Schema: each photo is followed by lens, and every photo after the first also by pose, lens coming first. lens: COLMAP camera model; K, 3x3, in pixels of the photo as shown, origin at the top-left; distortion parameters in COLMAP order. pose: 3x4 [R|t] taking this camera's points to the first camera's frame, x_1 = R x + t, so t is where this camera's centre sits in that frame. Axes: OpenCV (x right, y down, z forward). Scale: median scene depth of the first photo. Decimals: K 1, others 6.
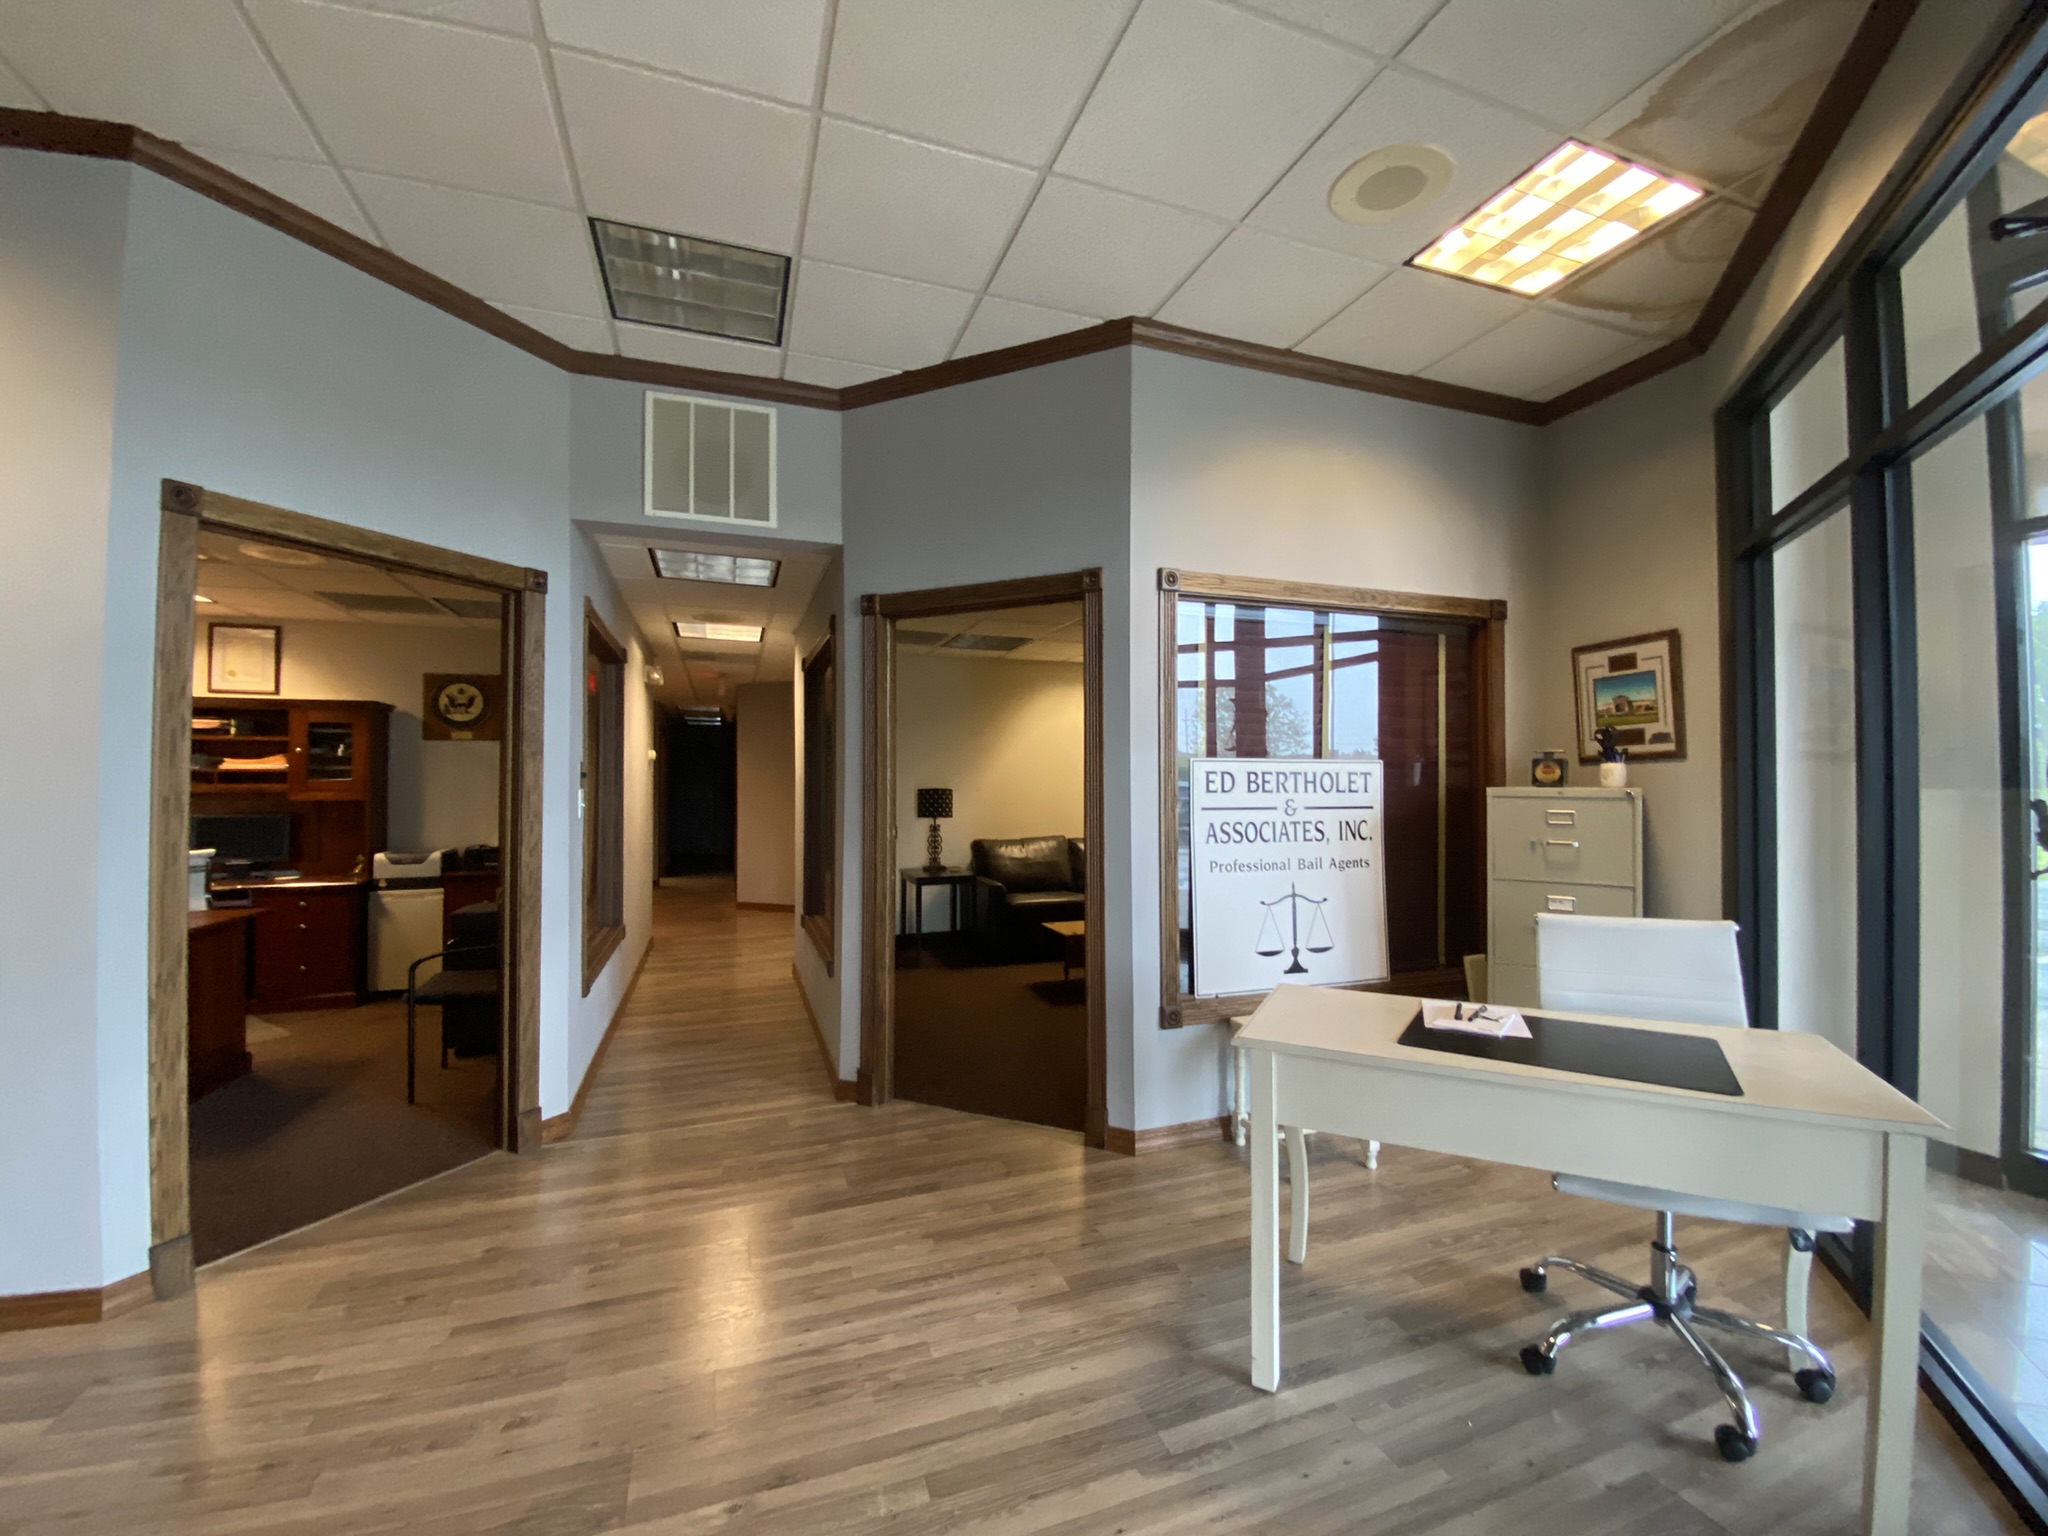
lens RADIAL K [[829.8, 0, 1030.2], [0, 829.8, 767.7], [0, 0, 1]] dist [0.040527, -0.027223]
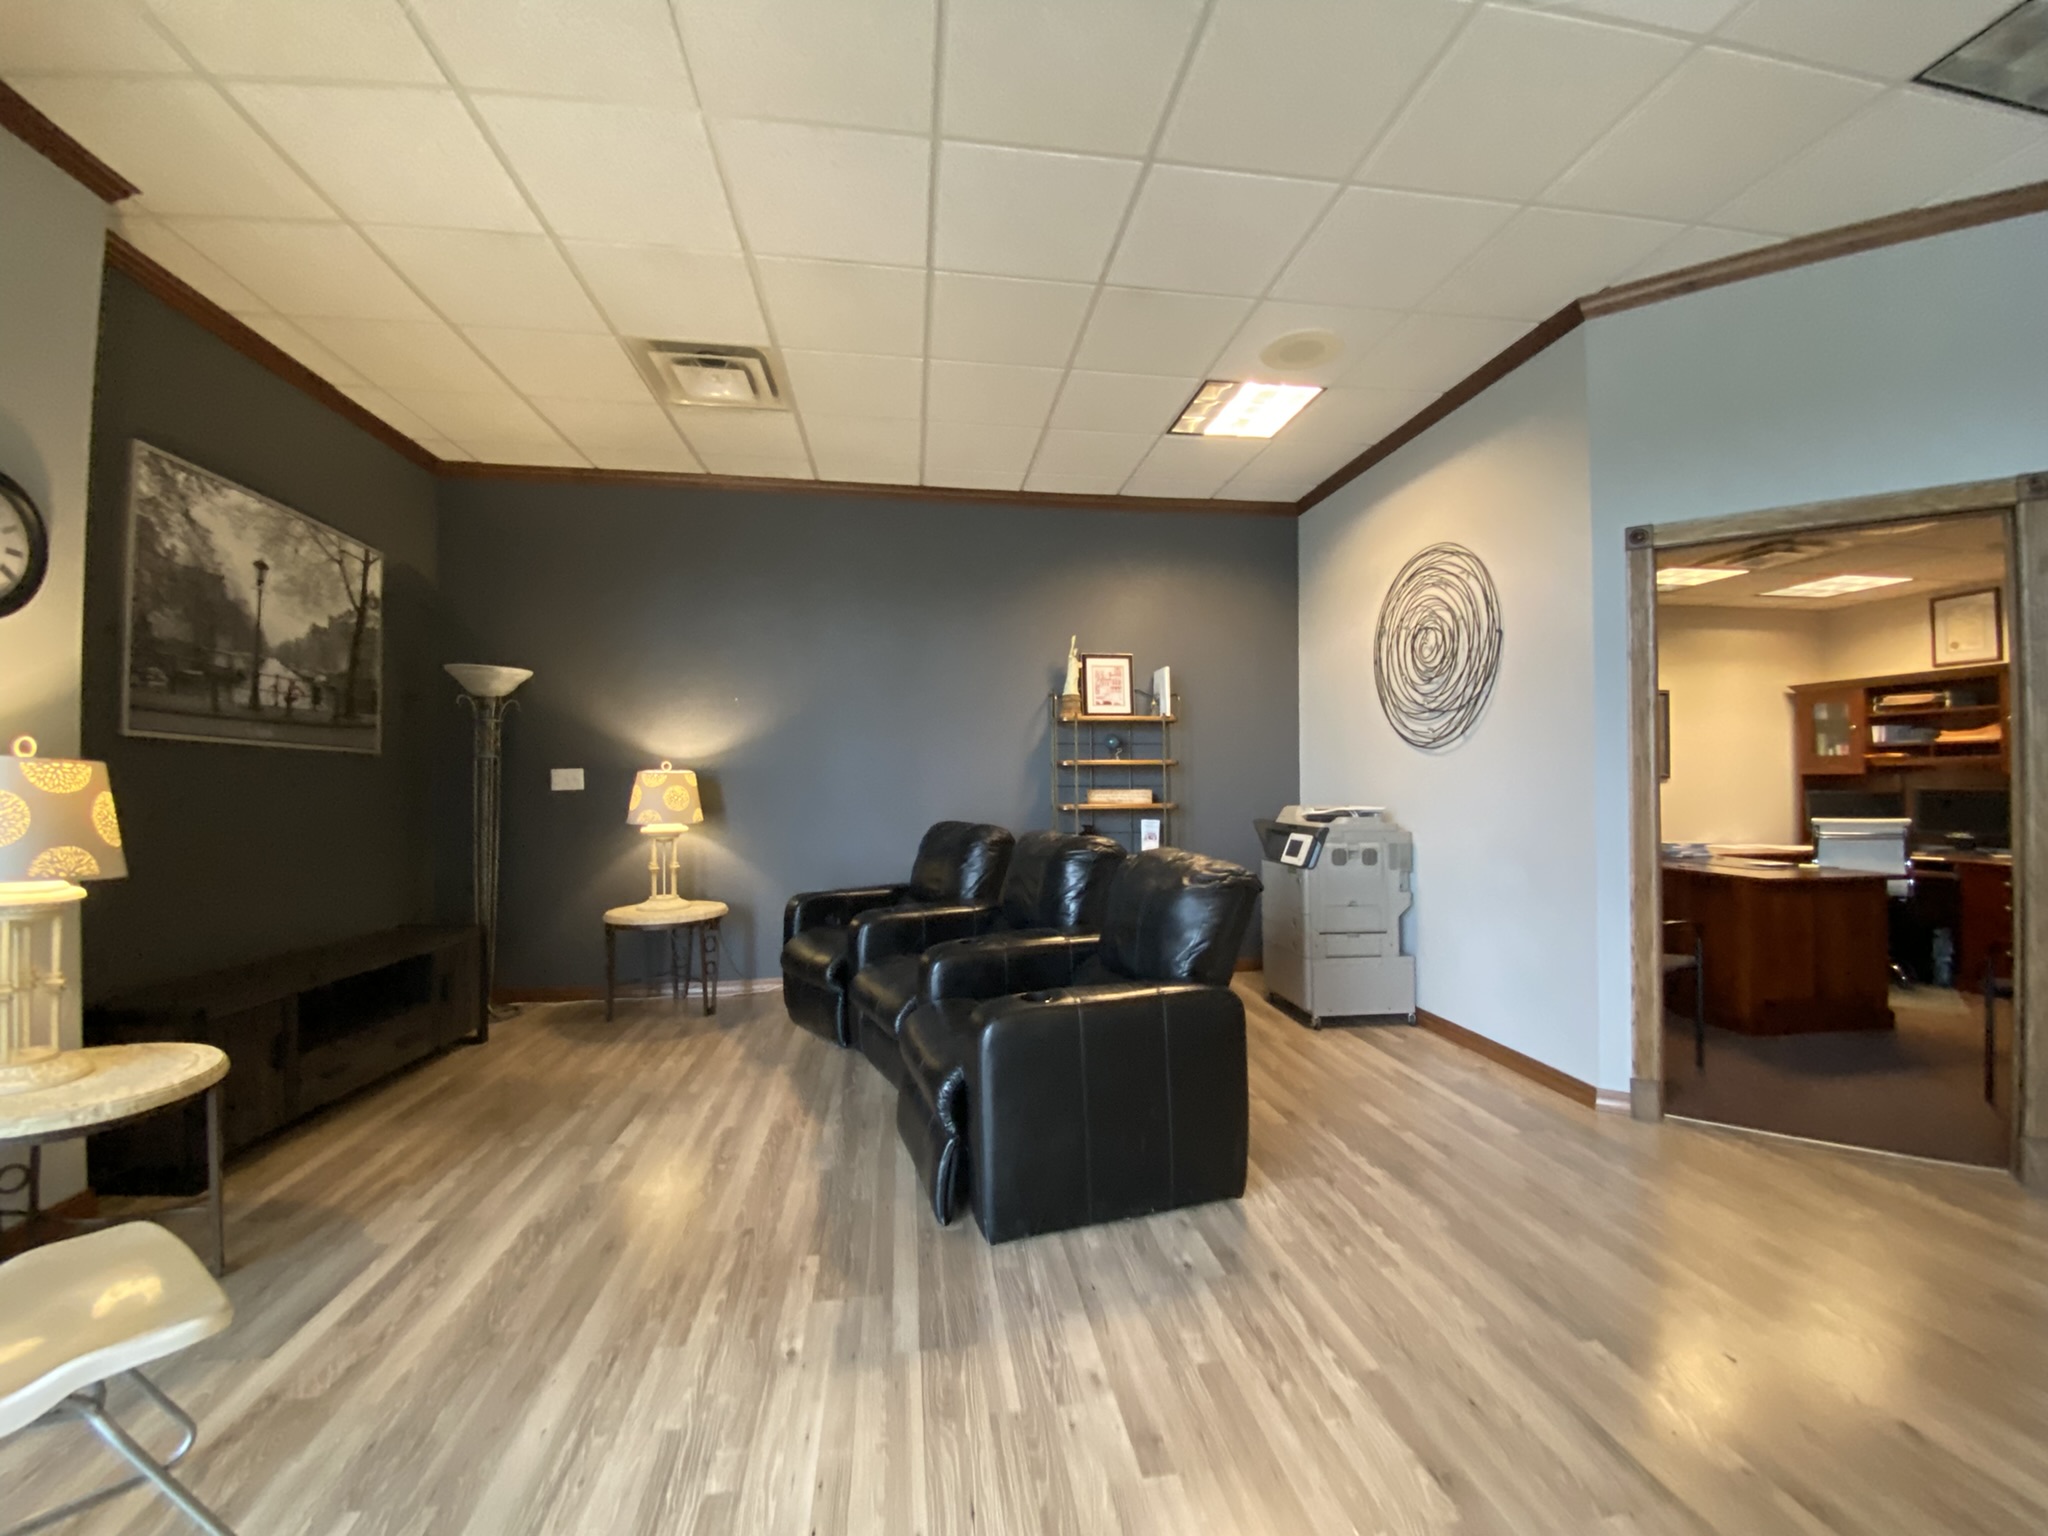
lens RADIAL K [[829.8, 0, 1030.2], [0, 829.8, 767.7], [0, 0, 1]] dist [0.040527, -0.027223]
pose [[-0.192426, -0.014593, -0.981203, 0.355666], [0.025908, 0.999465, -0.019946, 0.037140], [0.980969, -0.029260, -0.191945, 0.192387]]
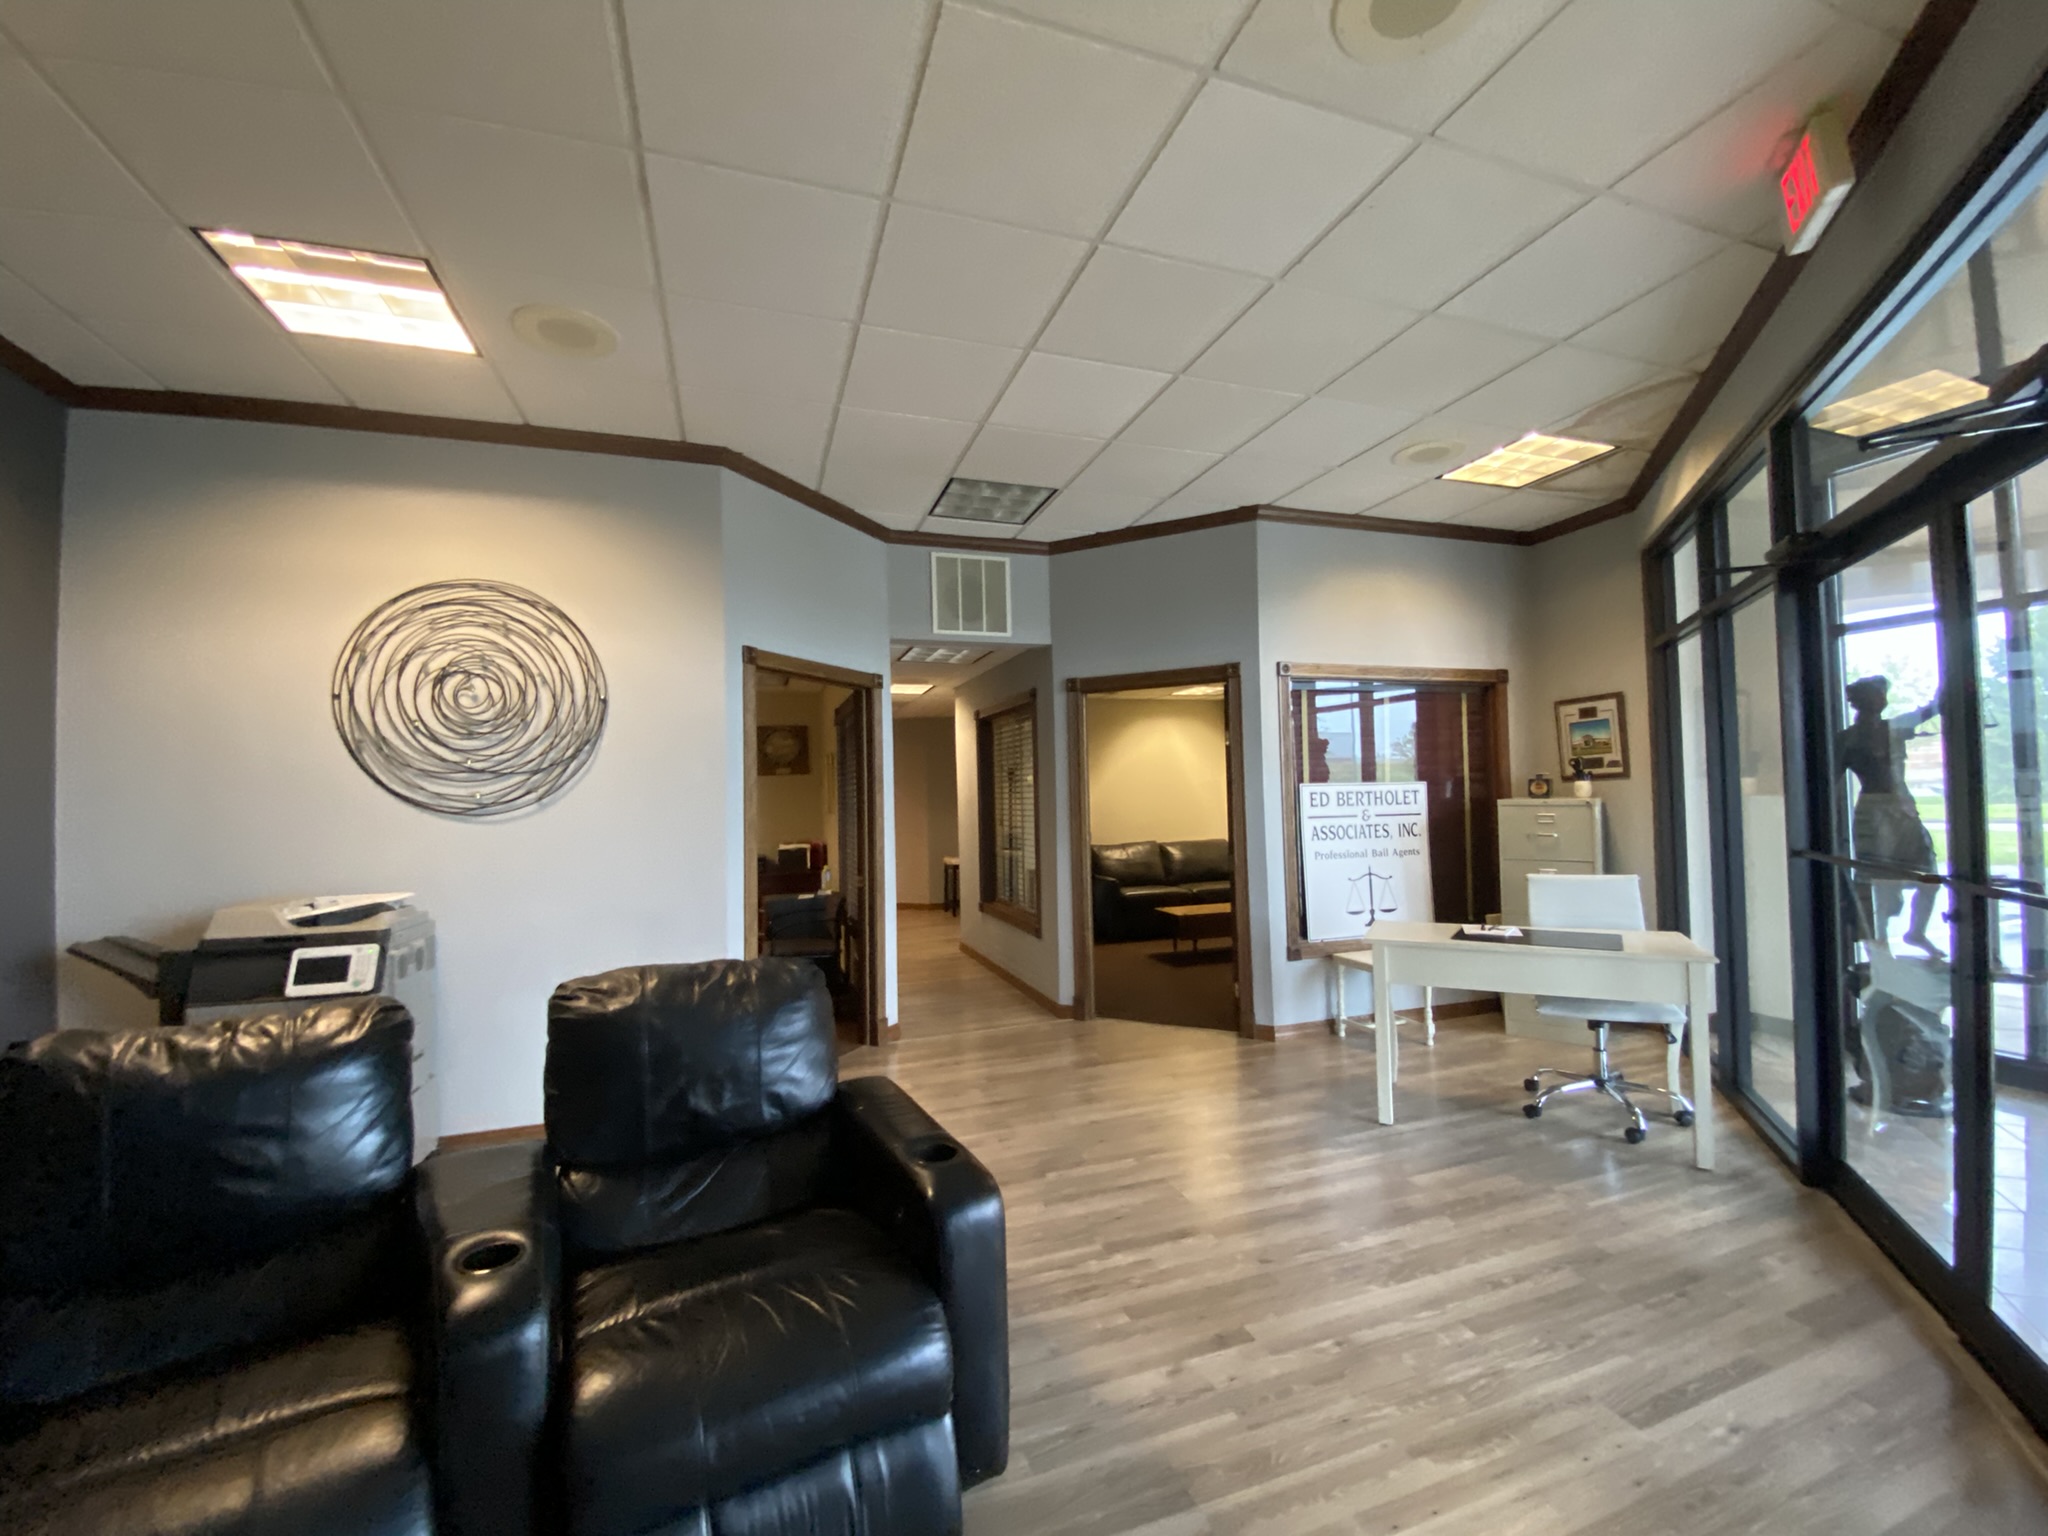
lens RADIAL K [[829.8, 0, 1030.2], [0, 829.8, 767.7], [0, 0, 1]] dist [0.040527, -0.027223]
pose [[0.999596, -0.023089, -0.016546, -0.267635], [0.022876, 0.999654, -0.012957, -0.032619], [0.016840, 0.012574, 0.999779, -0.518474]]
